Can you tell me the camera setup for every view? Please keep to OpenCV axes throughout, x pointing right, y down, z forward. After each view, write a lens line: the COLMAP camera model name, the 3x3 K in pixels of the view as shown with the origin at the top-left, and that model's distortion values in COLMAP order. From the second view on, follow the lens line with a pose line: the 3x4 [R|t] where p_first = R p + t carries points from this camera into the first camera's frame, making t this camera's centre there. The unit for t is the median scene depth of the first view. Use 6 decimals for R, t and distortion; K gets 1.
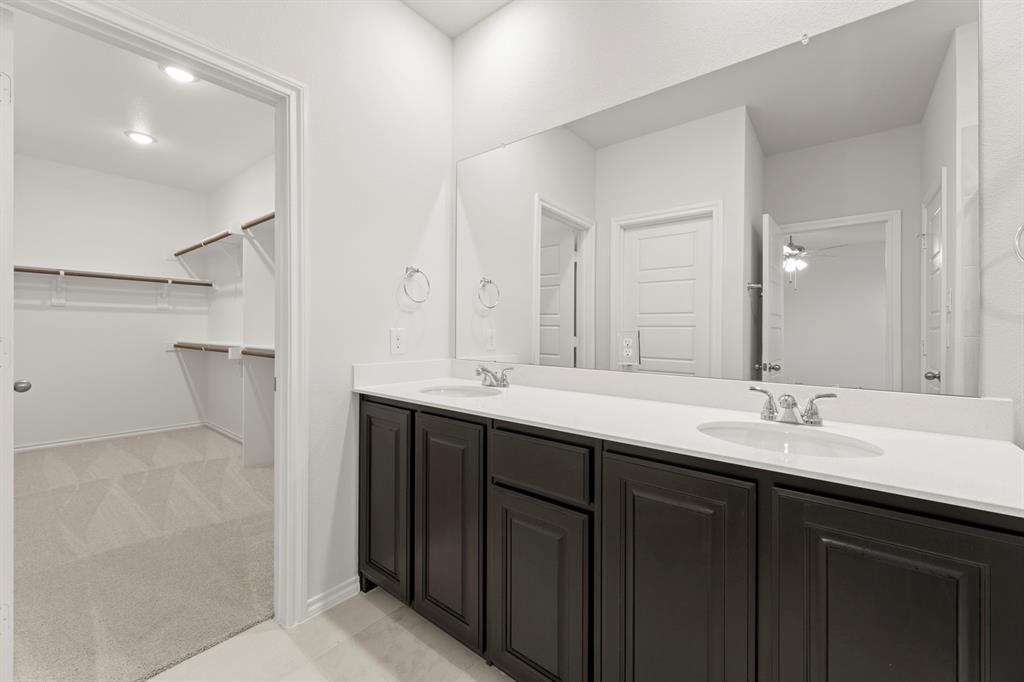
lens RADIAL K [[400.2, 0, 504.3], [0, 400.2, 329.0], [0, 0, 1]] dist [0.001247, -0.000125]
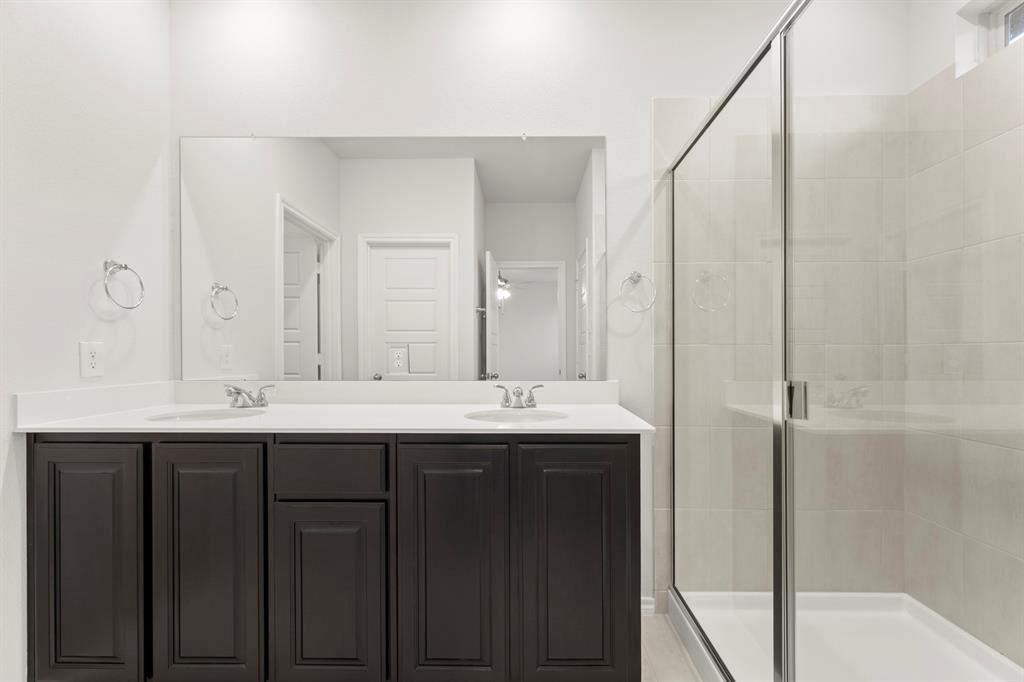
lens RADIAL K [[418.7, 0, 513.4], [0, 418.7, 351.4], [0, 0, 1]] dist [0.000125, -0.000008]
pose [[0.786417, -0.010221, 0.617611, -0.112636], [0.005677, 0.999940, 0.009318, 0.011437], [-0.617669, -0.003822, 0.786429, -0.080814]]
